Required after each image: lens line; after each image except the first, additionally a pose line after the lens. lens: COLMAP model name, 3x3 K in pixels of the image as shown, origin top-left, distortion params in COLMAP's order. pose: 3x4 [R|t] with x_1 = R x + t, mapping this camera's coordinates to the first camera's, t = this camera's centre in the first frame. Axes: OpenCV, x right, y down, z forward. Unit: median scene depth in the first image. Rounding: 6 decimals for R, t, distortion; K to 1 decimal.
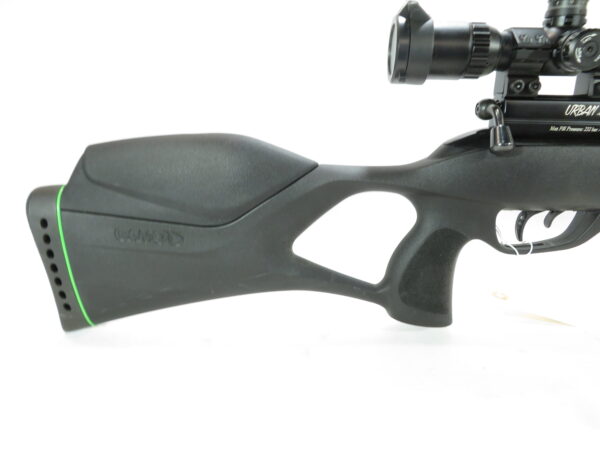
lens RADIAL K [[436.6, 0, 299.4], [0, 436.6, 224.5], [0, 0, 1]] dist [0.017613, -0.001183]
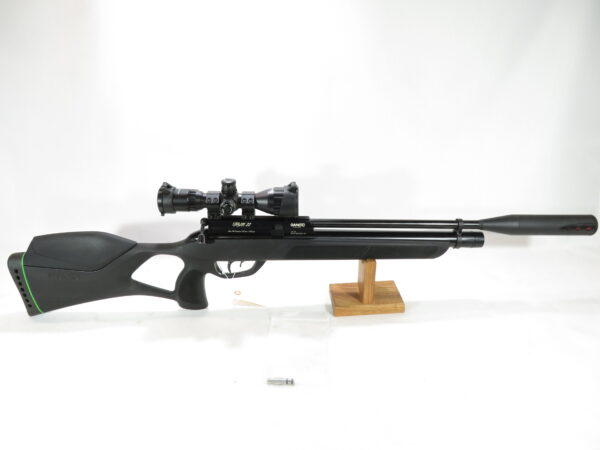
lens RADIAL K [[436.6, 0, 299.0], [0, 436.6, 225.8], [0, 0, 1]] dist [0.017613, -0.001183]
pose [[0.998146, -0.018655, 0.057943, 0.755725], [0.013843, 0.996507, 0.082354, -0.405155], [-0.059277, -0.081399, 0.994917, -1.341550]]
